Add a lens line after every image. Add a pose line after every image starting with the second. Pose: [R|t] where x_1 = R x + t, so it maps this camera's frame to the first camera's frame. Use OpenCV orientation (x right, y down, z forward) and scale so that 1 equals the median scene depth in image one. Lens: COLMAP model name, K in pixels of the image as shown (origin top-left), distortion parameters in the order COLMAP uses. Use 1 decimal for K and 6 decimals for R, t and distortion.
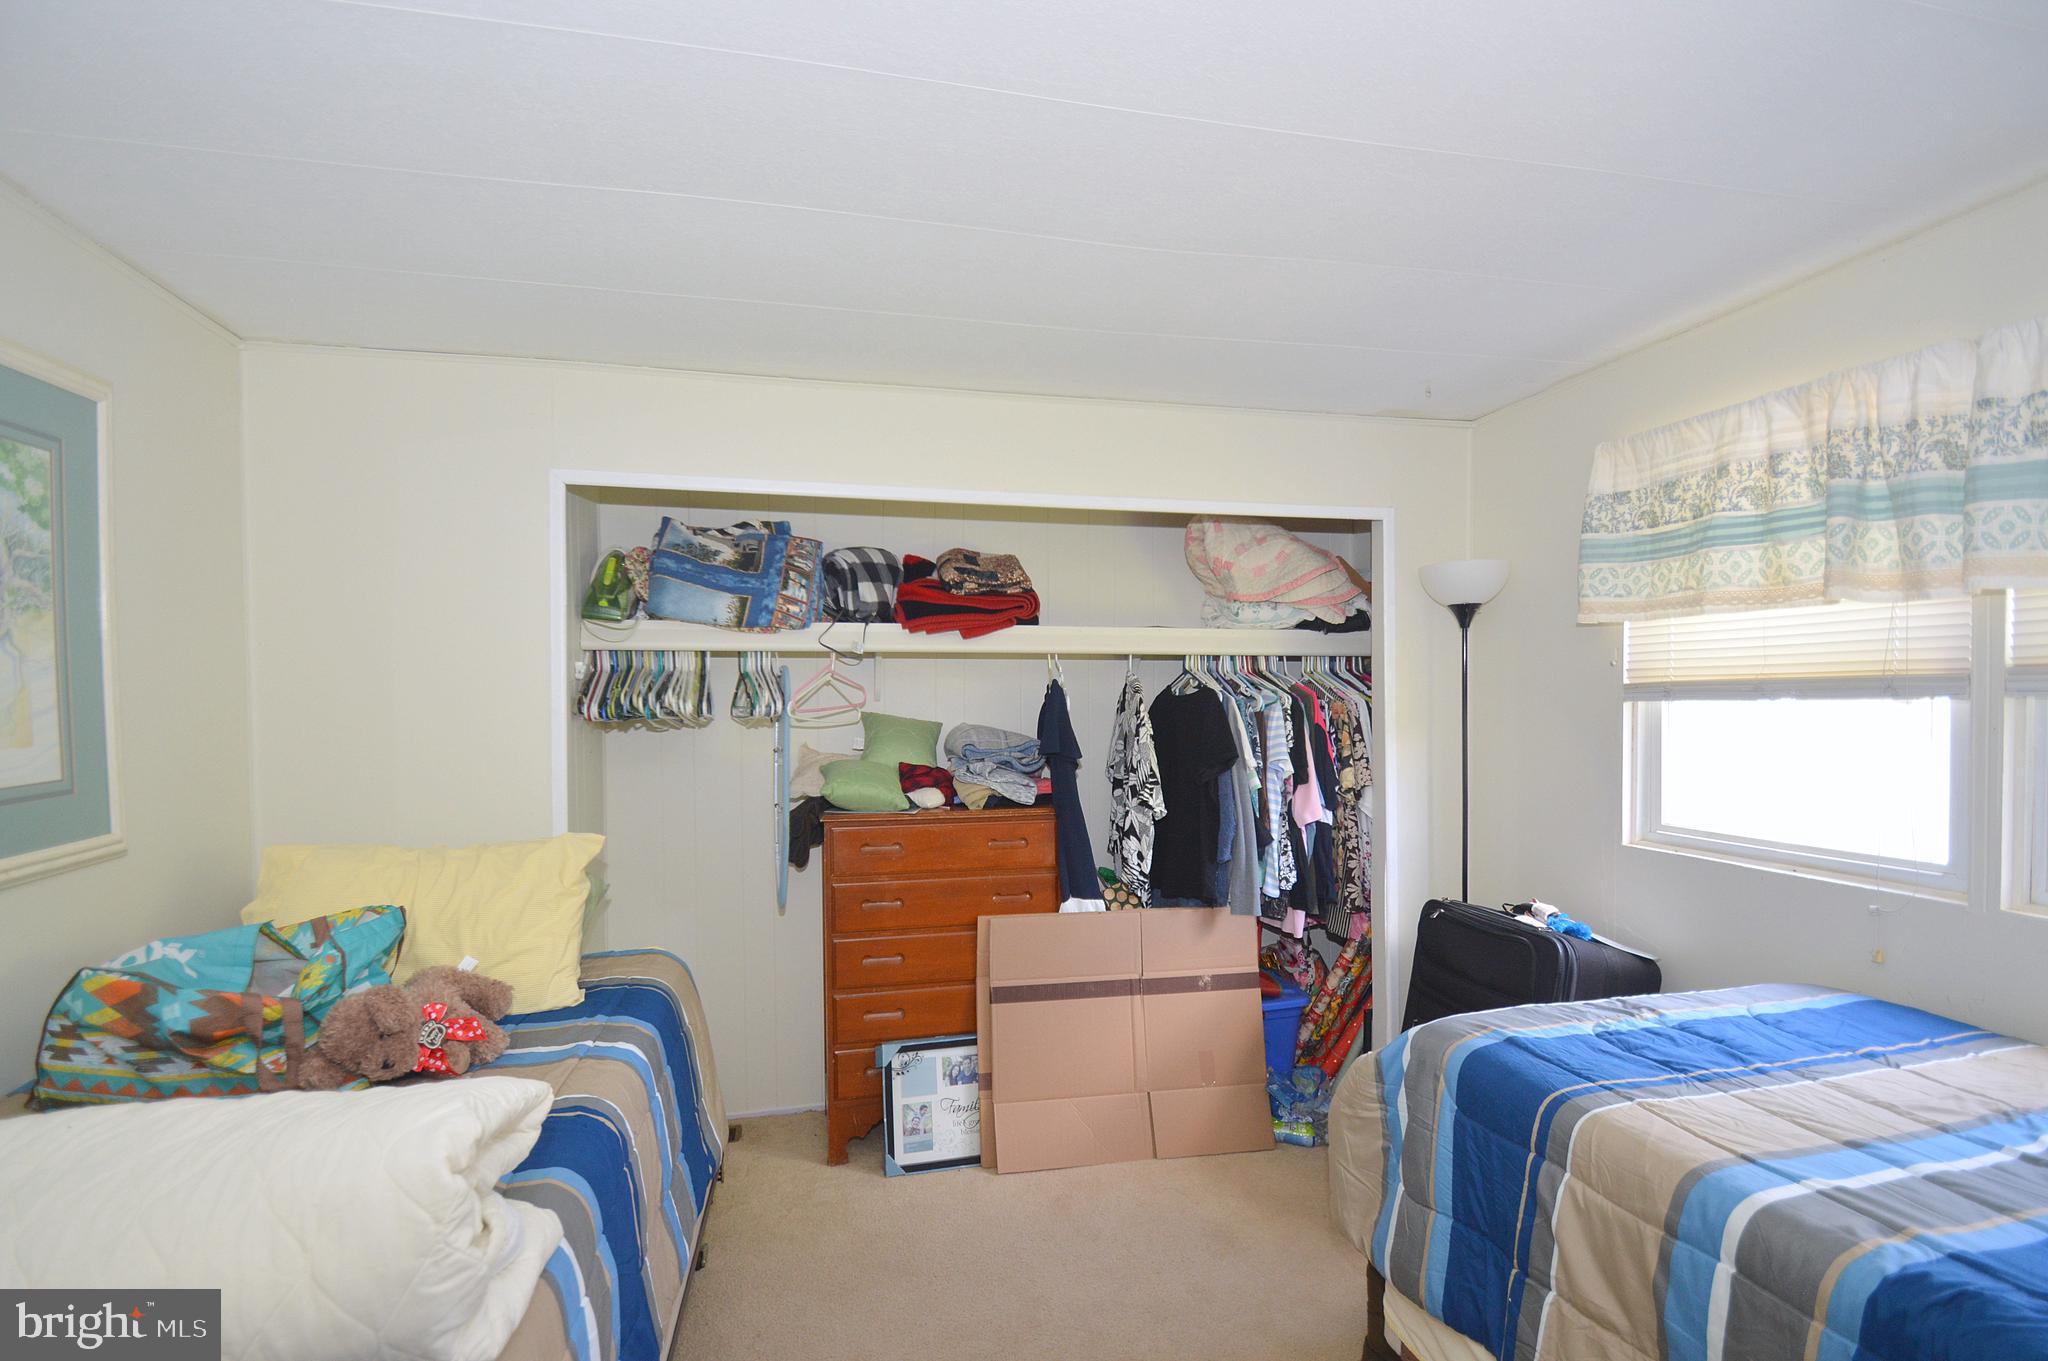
lens RADIAL K [[956.3, 0, 1018.8], [0, 956.3, 716.4], [0, 0, 1]] dist [0.015807, -0.009631]
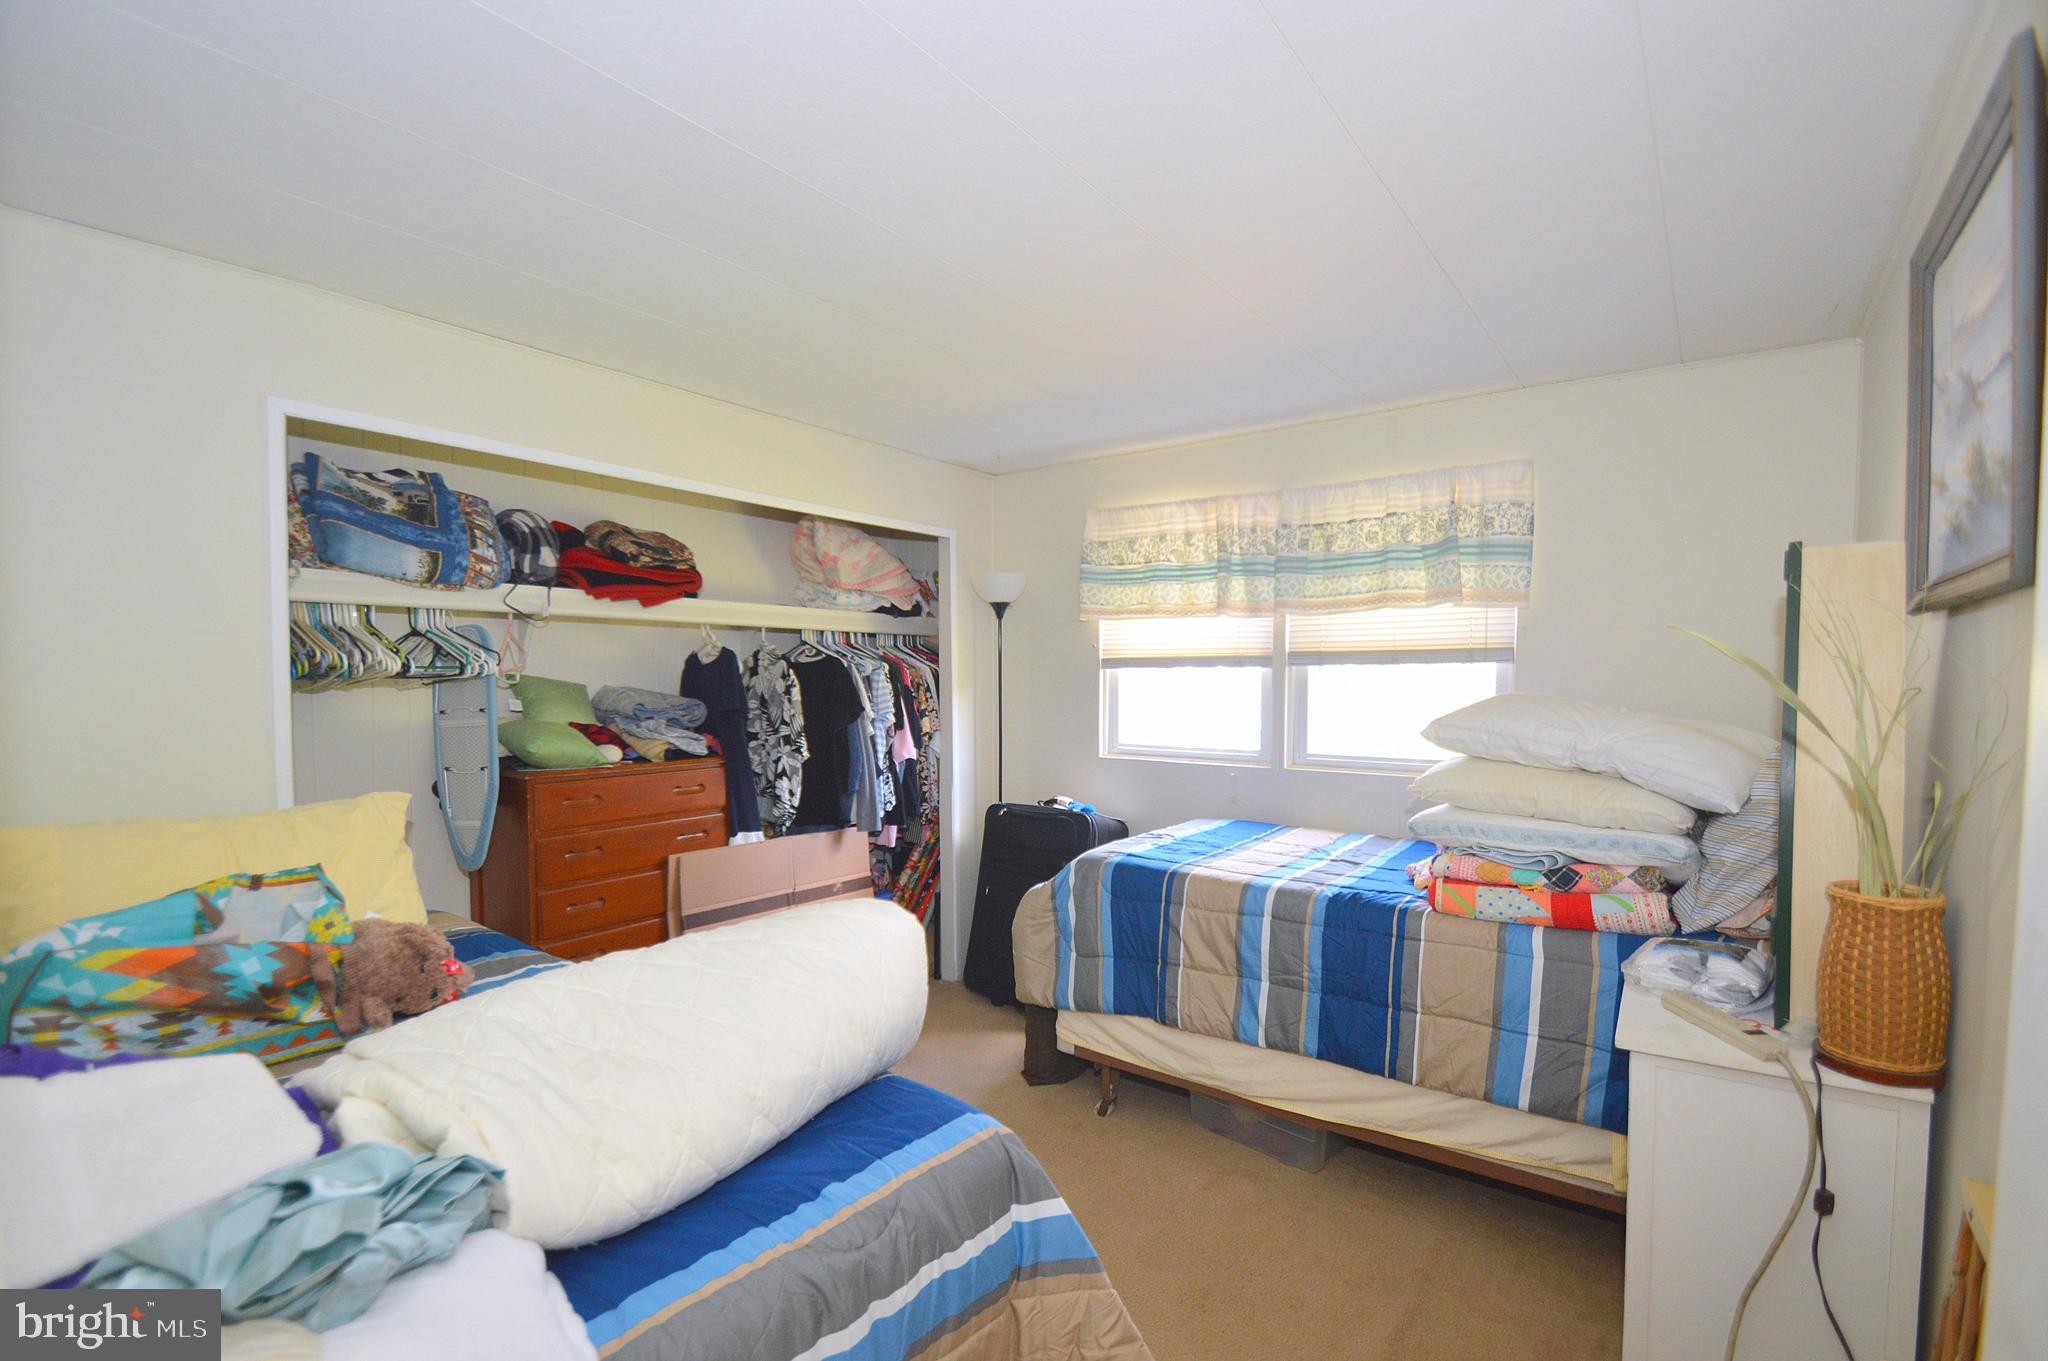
lens RADIAL K [[956.3, 0, 1018.8], [0, 956.3, 716.4], [0, 0, 1]] dist [0.015807, -0.009631]
pose [[0.752980, -0.021423, 0.657695, -0.459302], [0.005337, 0.999636, 0.026451, 0.017307], [-0.658022, -0.016407, 0.752820, -0.112780]]
